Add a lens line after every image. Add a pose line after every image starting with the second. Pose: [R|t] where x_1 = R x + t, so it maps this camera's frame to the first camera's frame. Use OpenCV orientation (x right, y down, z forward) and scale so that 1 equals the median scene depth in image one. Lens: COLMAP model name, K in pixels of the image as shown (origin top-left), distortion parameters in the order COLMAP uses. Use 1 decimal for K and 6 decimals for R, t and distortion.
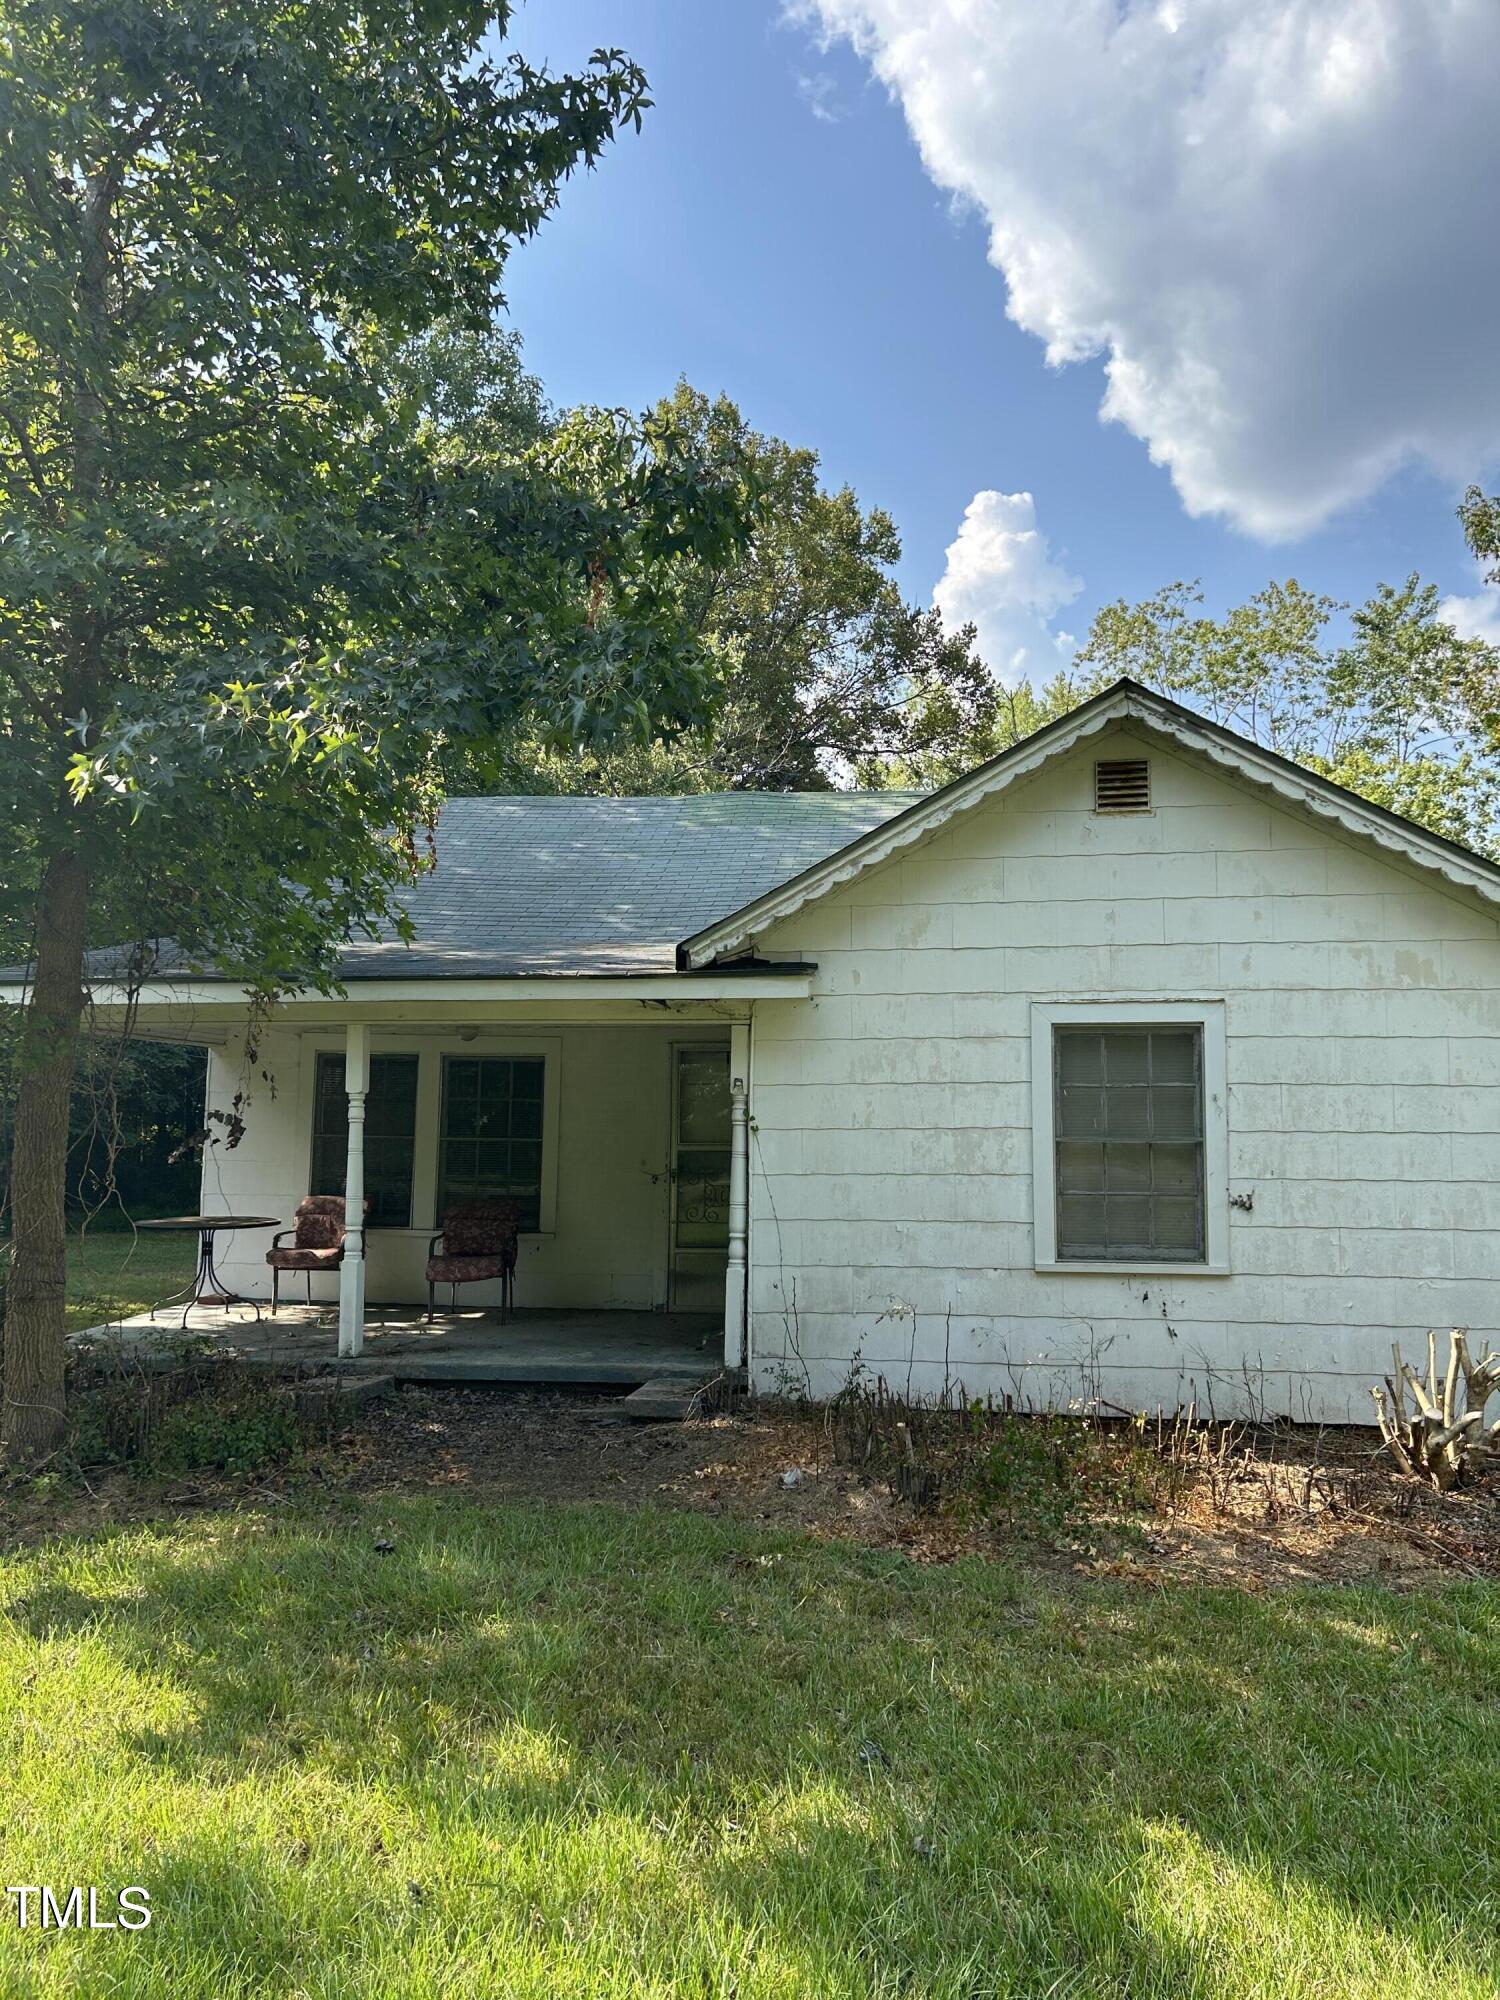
lens RADIAL K [[1533.1, 0, 750.0], [0, 1533.1, 1000.0], [0, 0, 1]] dist [0.129515, -0.000014]
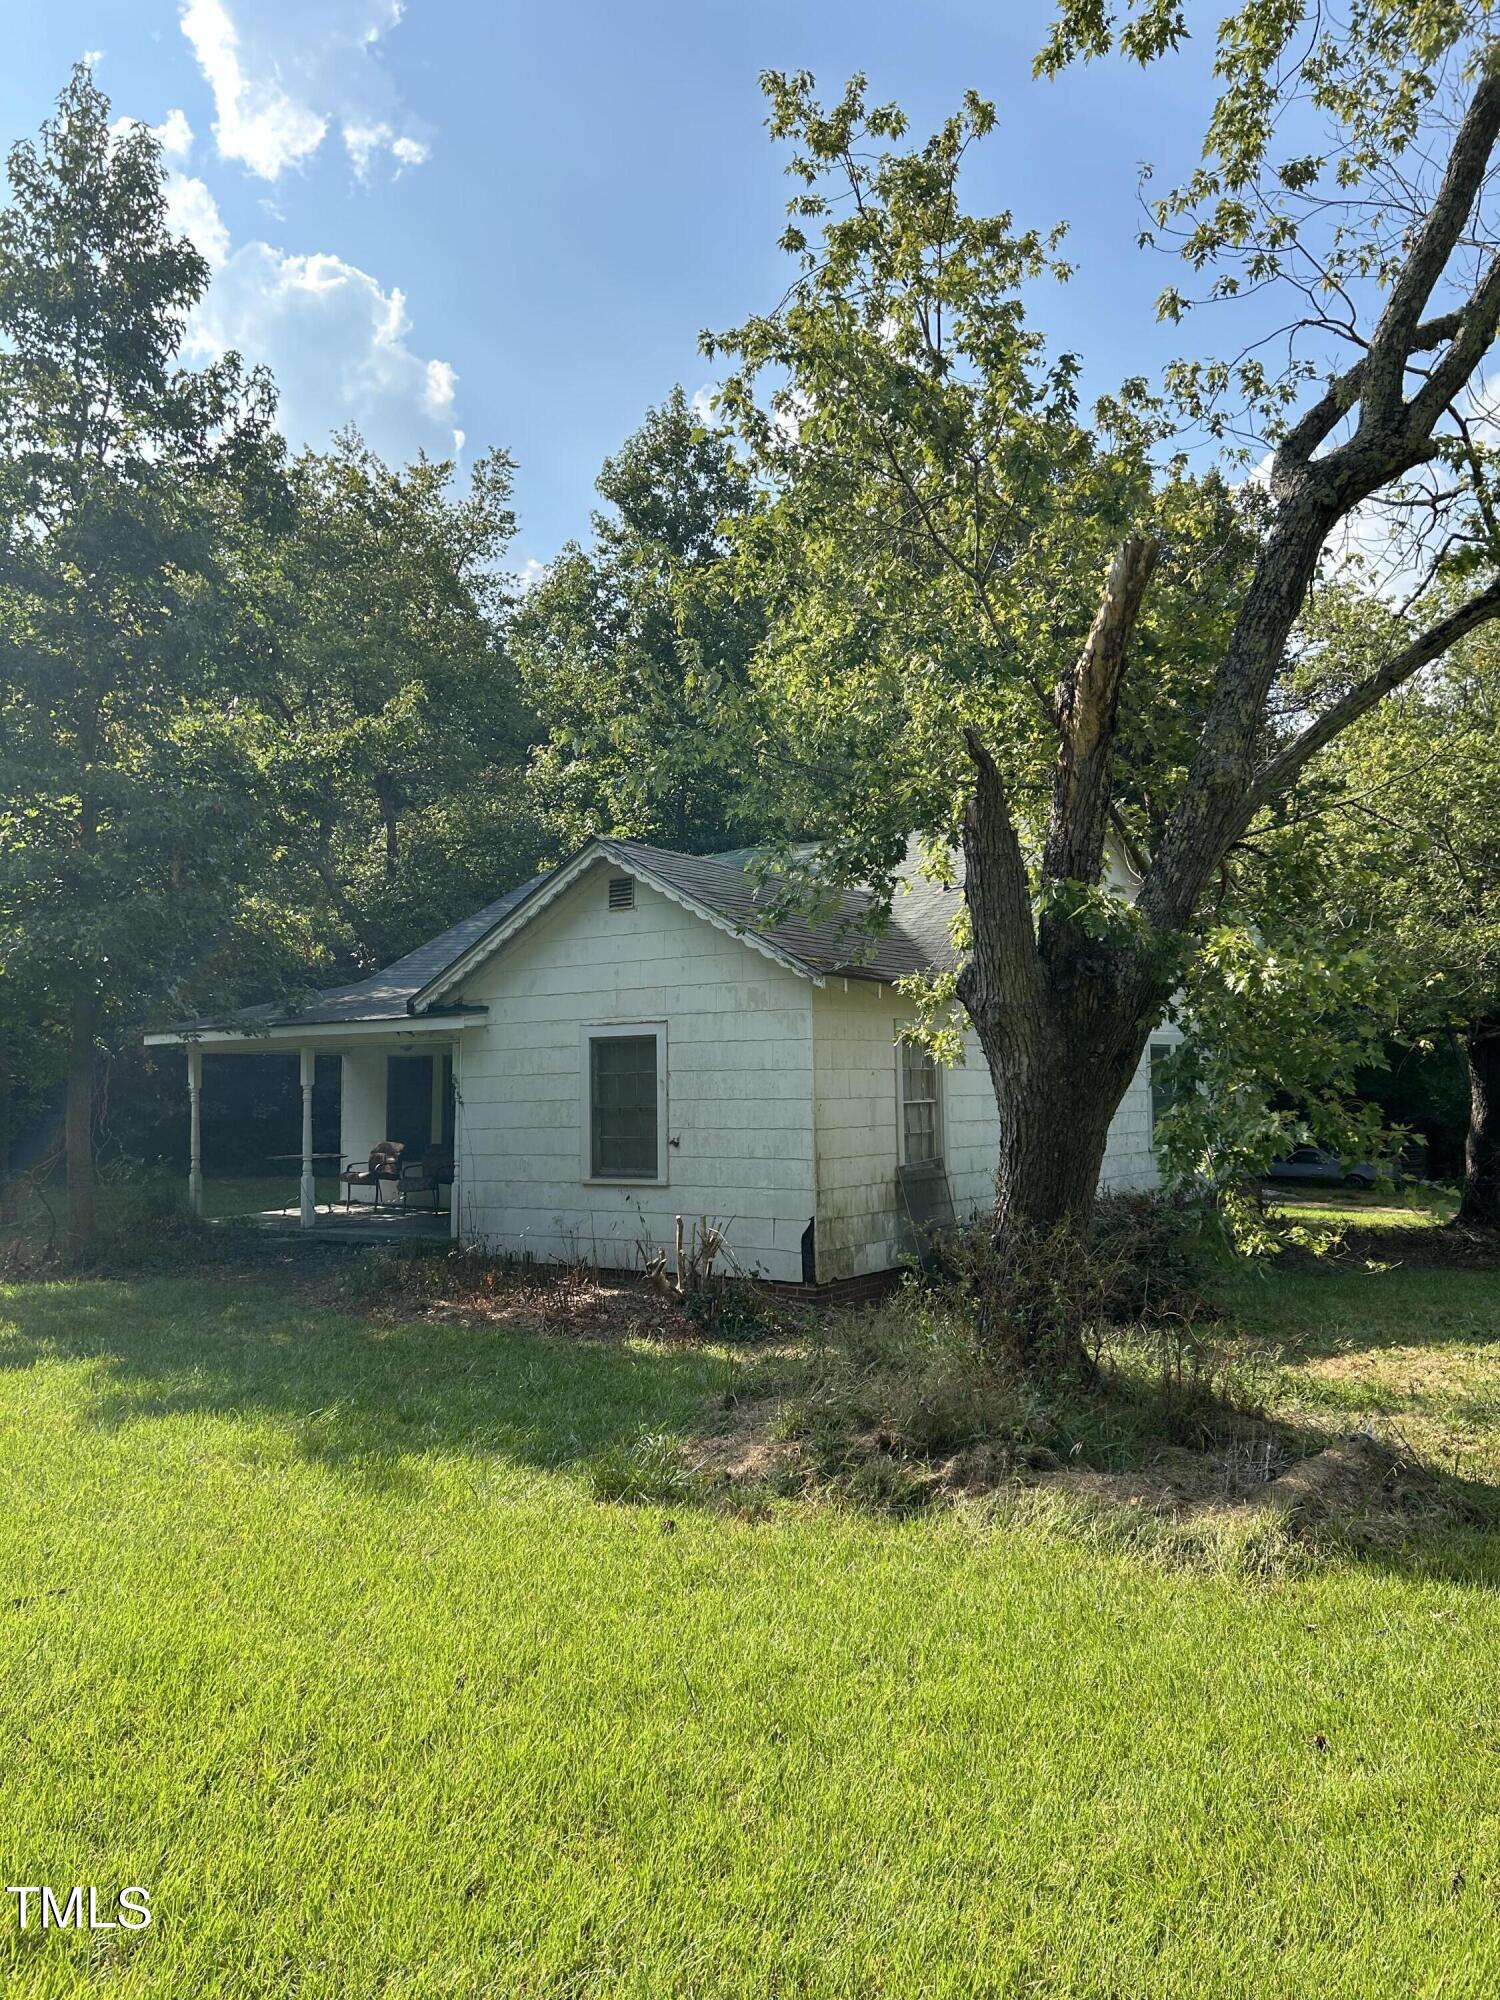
lens RADIAL K [[1533.1, 0, 750.0], [0, 1533.1, 1000.0], [0, 0, 1]] dist [0.129515, -0.000014]
pose [[0.891206, -0.041967, -0.451654, 1.108827], [0.053268, 0.998504, 0.012330, -0.037123], [0.450461, -0.035047, 0.892108, -0.416456]]
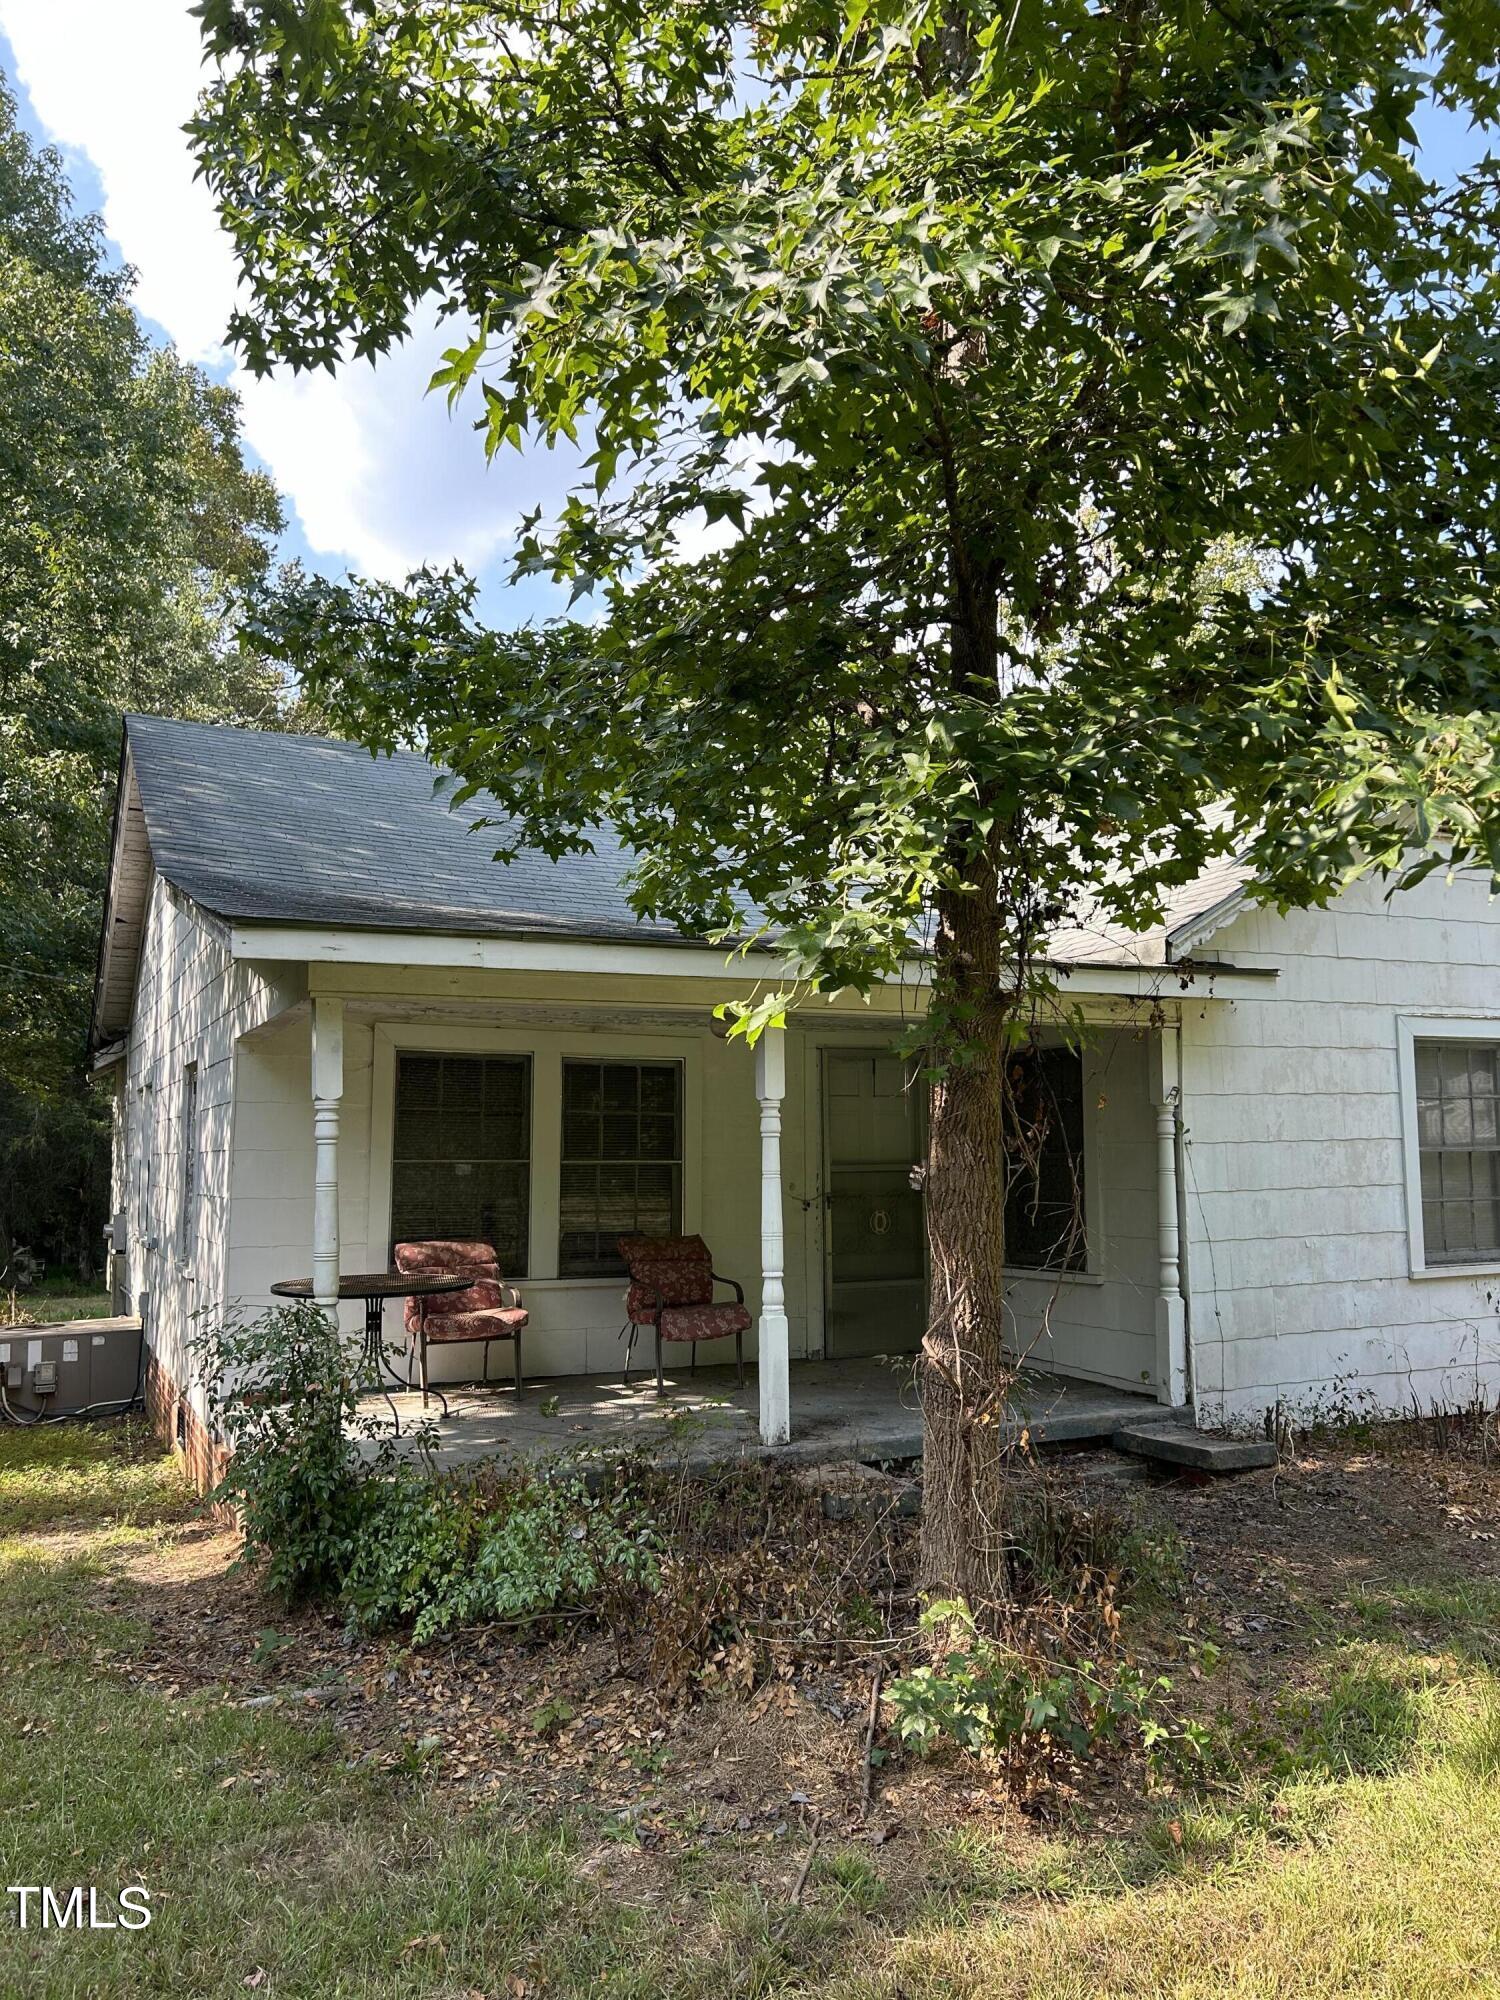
lens RADIAL K [[1508.5, 0, 750.0], [0, 1508.5, 1000.0], [0, 0, 1]] dist [-0.000309, -0.000075]
pose [[0.831737, 0.045065, 0.553337, -0.723408], [-0.034580, 0.998970, -0.029379, 0.035776], [-0.554091, 0.005301, 0.832439, 0.408264]]
